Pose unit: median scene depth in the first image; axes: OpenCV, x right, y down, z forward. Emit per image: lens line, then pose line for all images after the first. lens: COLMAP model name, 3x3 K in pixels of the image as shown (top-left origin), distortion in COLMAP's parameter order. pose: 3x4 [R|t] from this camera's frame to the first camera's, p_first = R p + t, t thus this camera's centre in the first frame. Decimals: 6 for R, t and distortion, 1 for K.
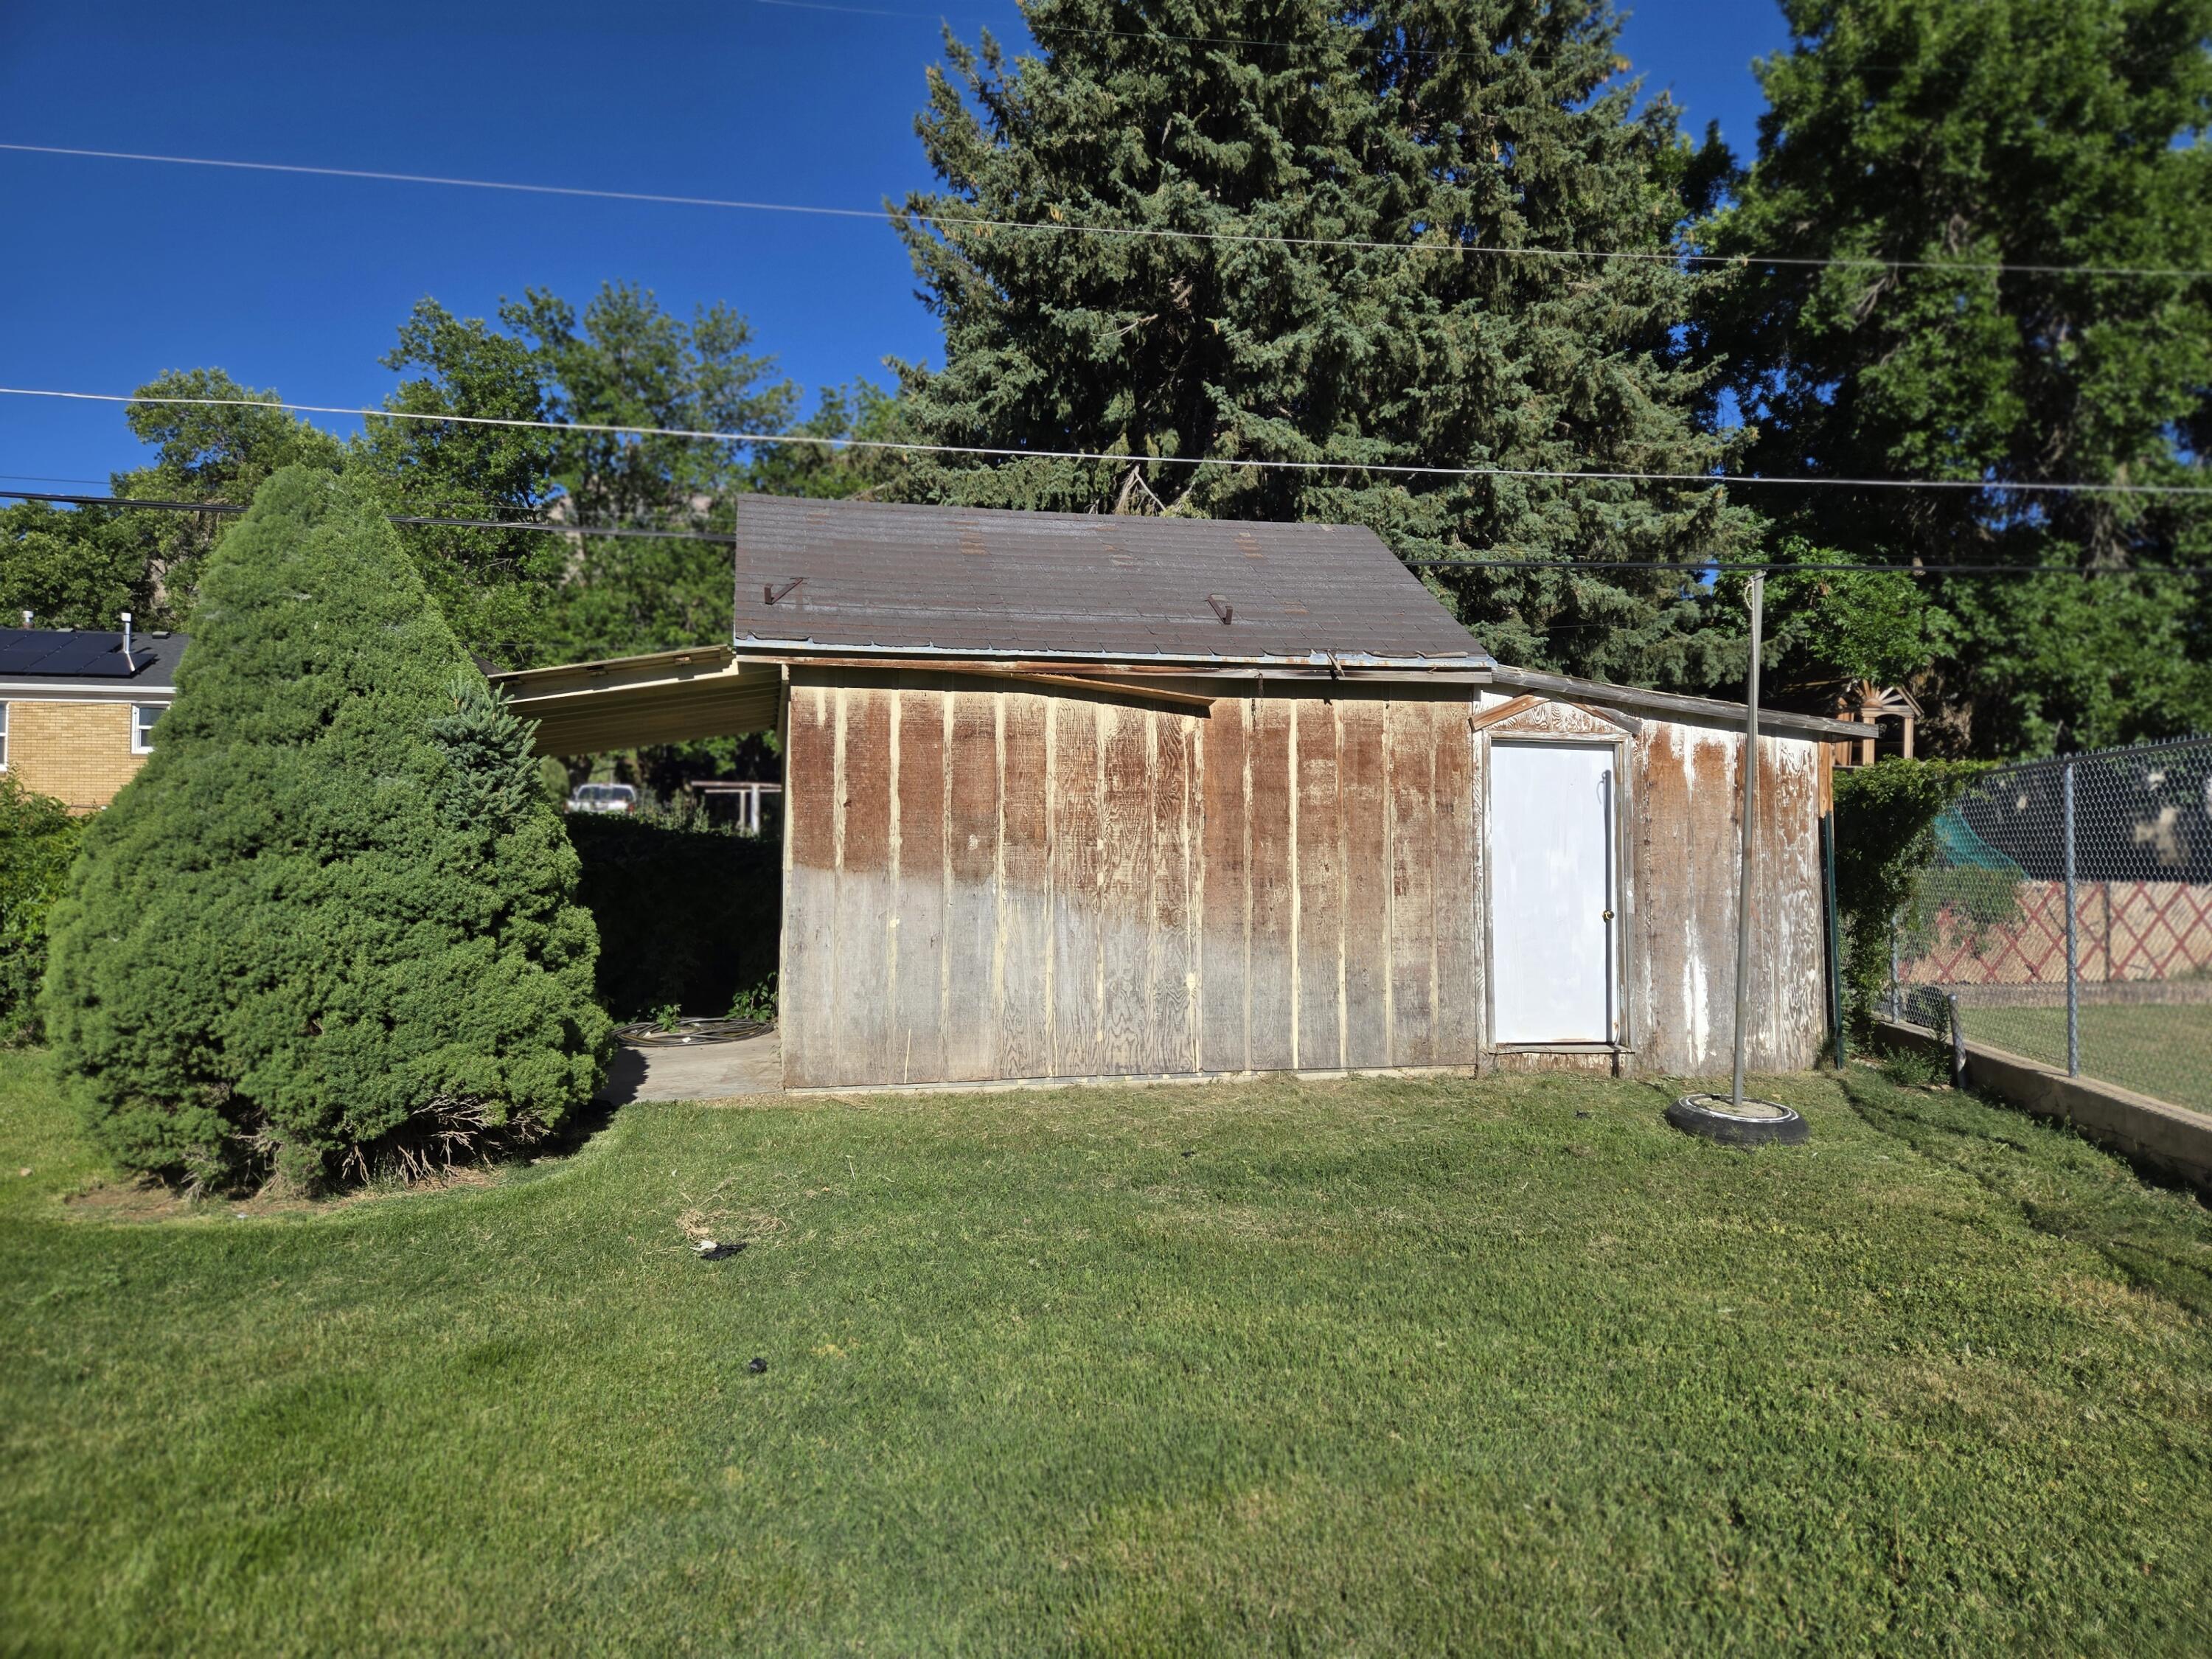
lens RADIAL K [[1578.2, 0, 1102.7], [0, 1578.2, 825.2], [0, 0, 1]] dist [0.084281, -0.075671]
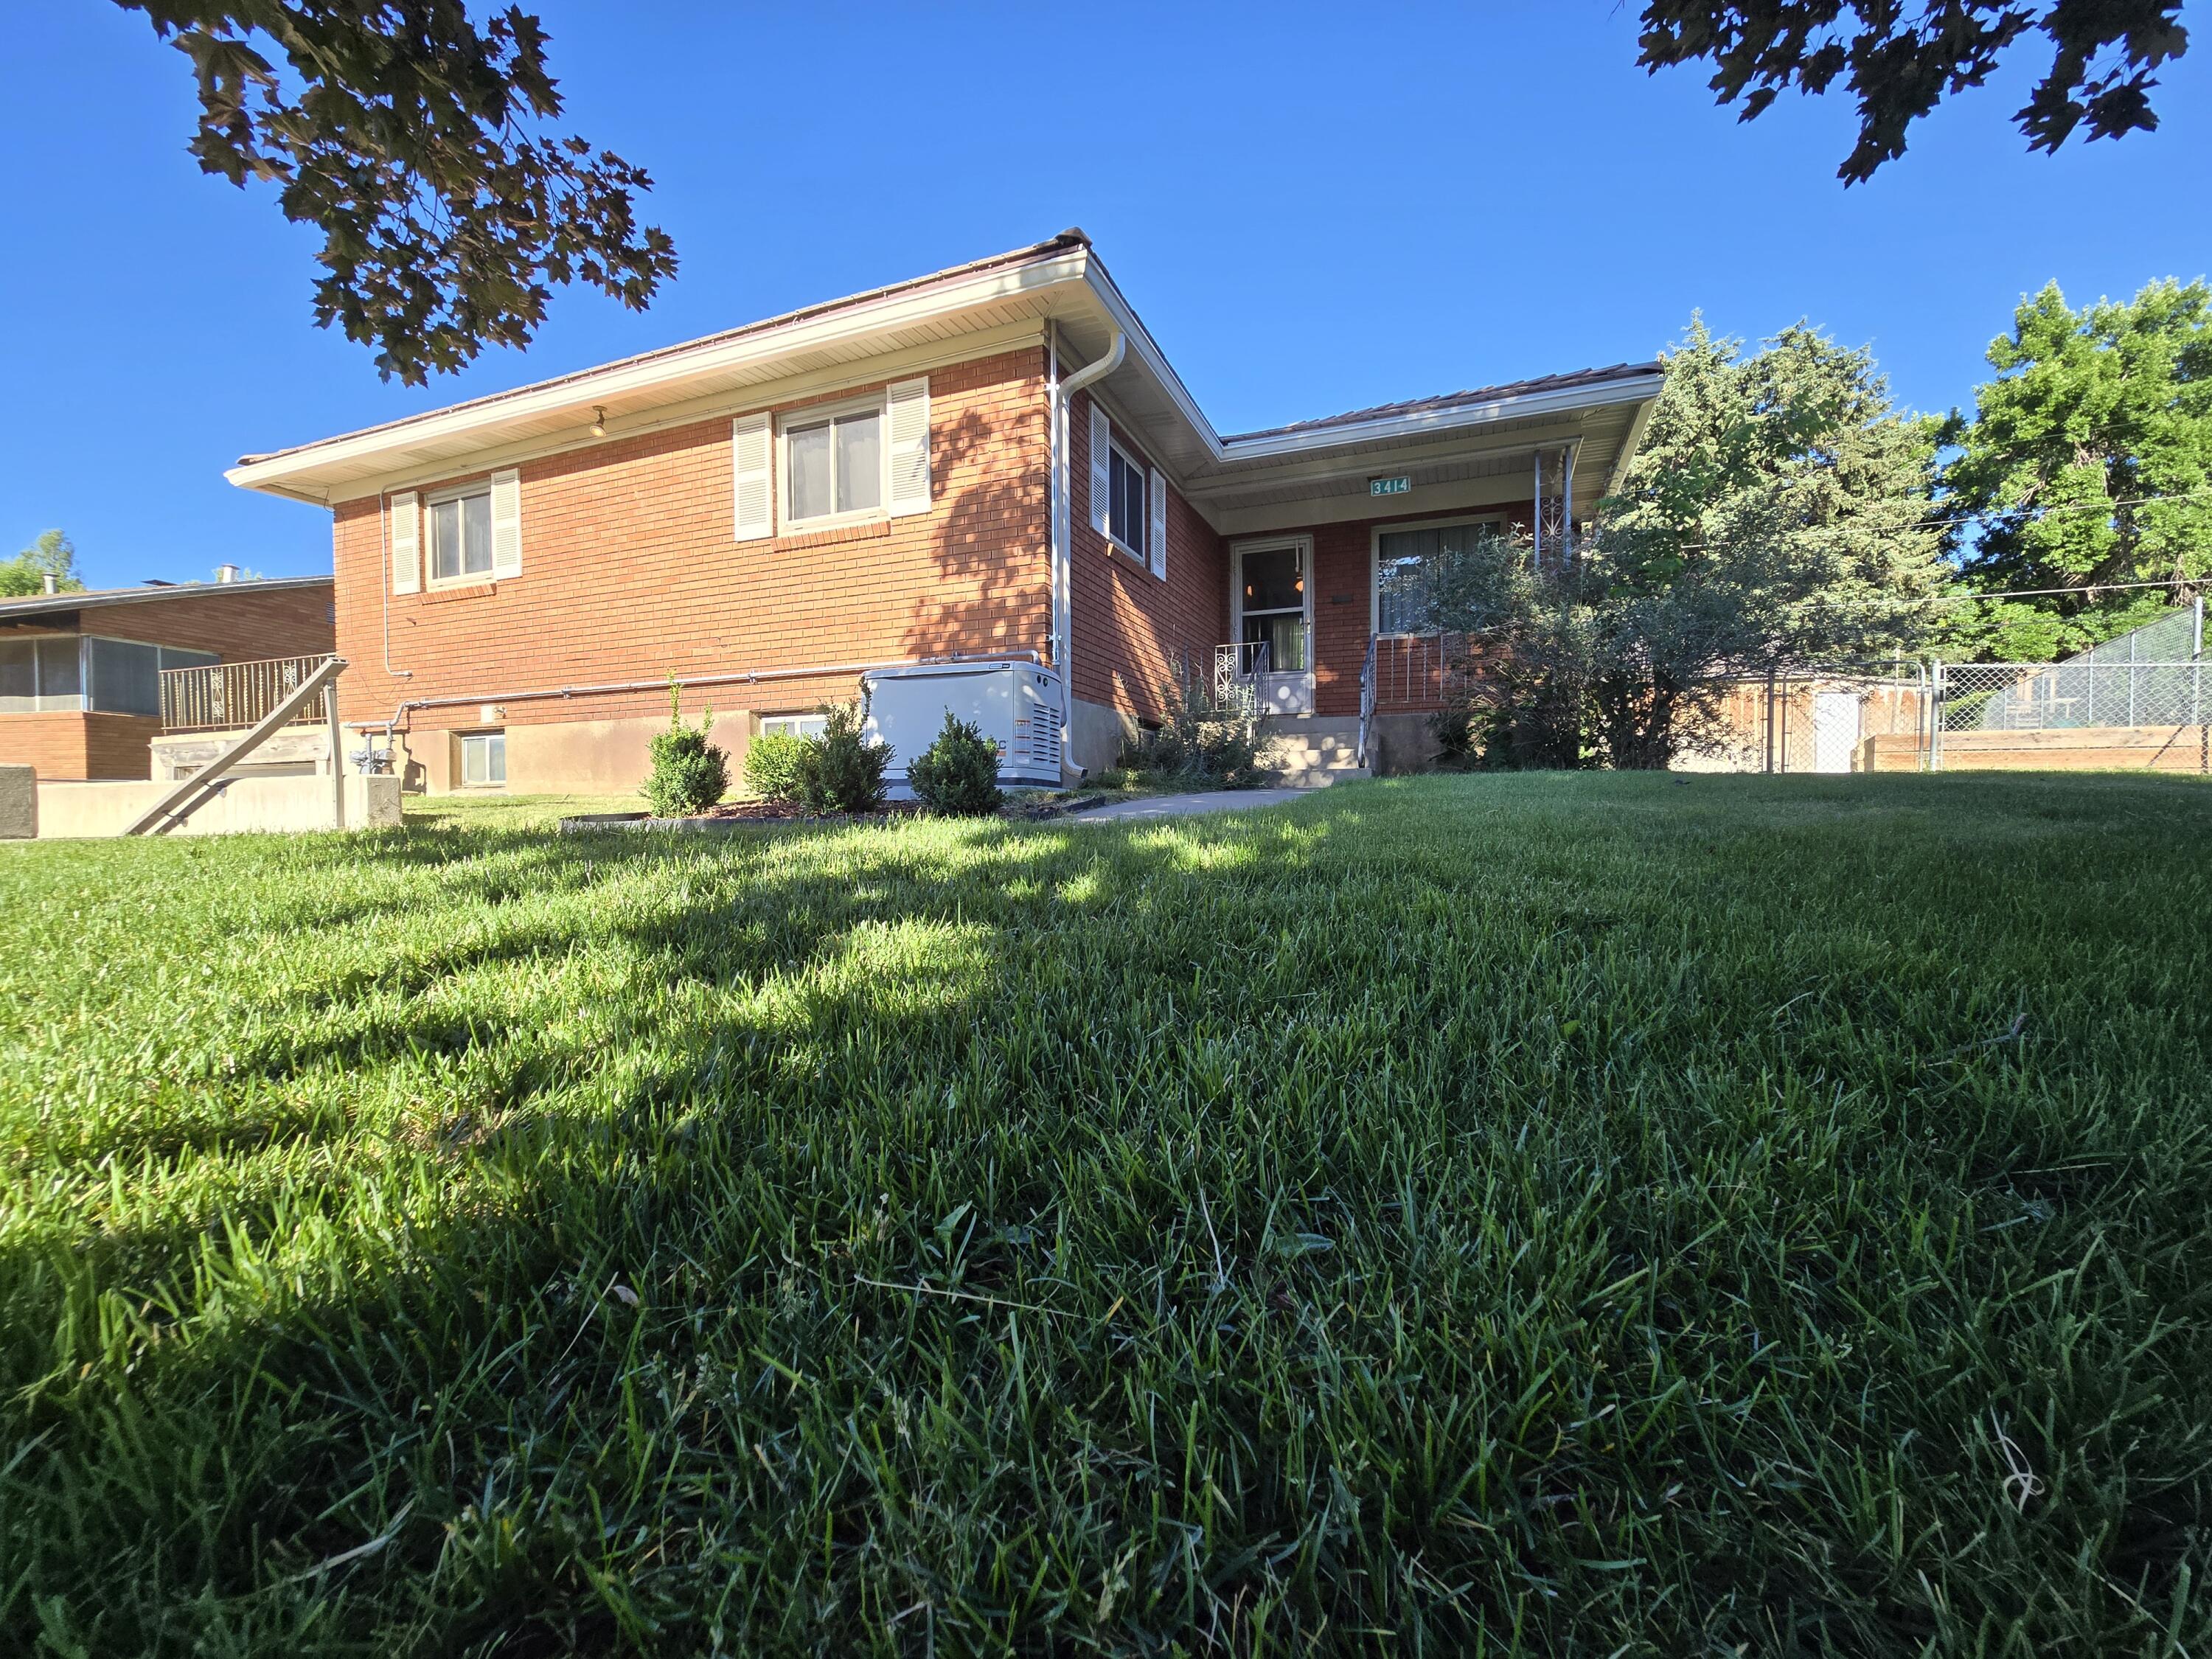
lens RADIAL K [[896.9, 0, 1110.1], [0, 896.9, 830.8], [0, 0, 1]] dist [0.001822, 0.000576]
pose [[0.907257, 0.004005, -0.420558, -0.187850], [0.021017, 0.998274, 0.054846, 0.059294], [0.420051, -0.058598, 0.905607, -0.807061]]
